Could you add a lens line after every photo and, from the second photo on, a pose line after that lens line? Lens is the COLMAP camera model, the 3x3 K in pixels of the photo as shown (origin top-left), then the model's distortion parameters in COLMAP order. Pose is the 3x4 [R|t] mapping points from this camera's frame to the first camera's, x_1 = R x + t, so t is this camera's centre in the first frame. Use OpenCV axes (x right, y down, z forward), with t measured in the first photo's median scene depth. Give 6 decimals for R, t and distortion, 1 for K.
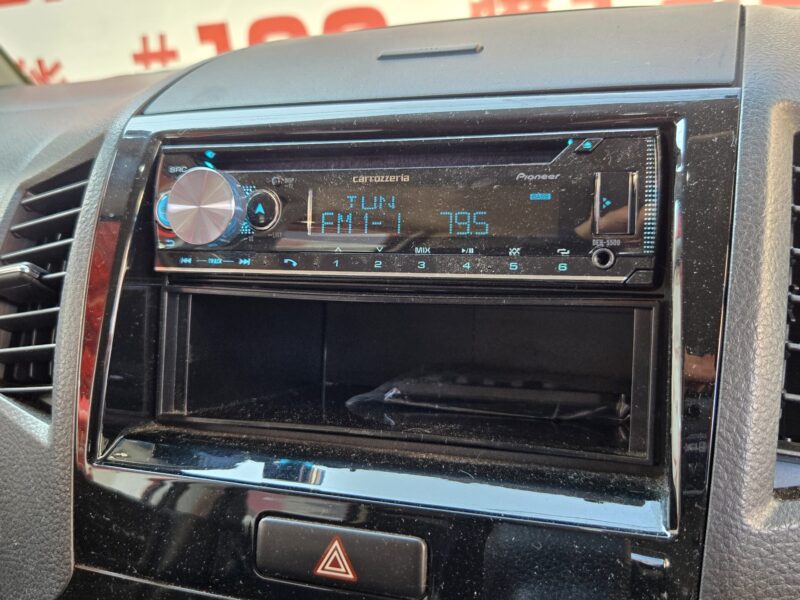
lens RADIAL K [[820.1, 0, 400.3], [0, 820.1, 295.3], [0, 0, 1]] dist [0.069445, -0.130207]
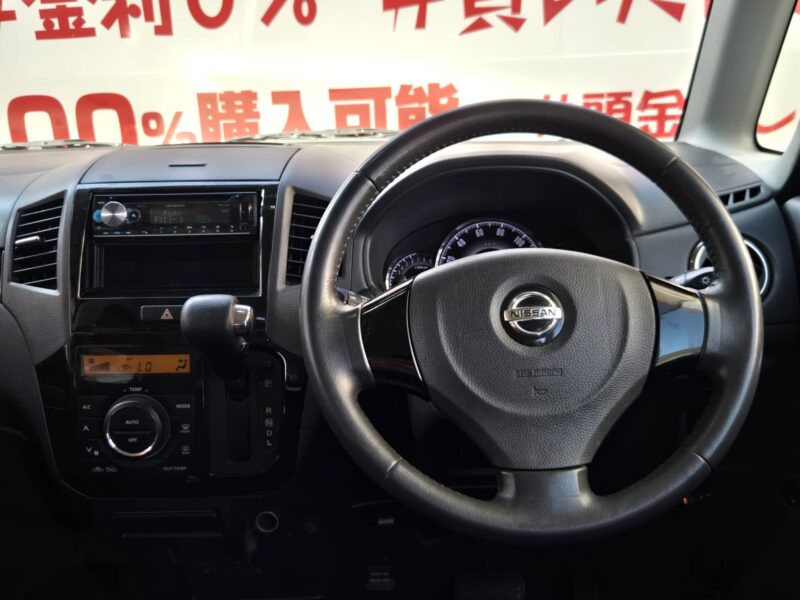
lens RADIAL K [[820.1, 0, 400.3], [0, 820.1, 295.3], [0, 0, 1]] dist [0.069445, -0.130207]
pose [[0.946812, -0.023963, 0.320895, -0.223236], [0.046247, 0.997004, -0.062003, 0.432131], [-0.318448, 0.073546, 0.945083, -2.220560]]
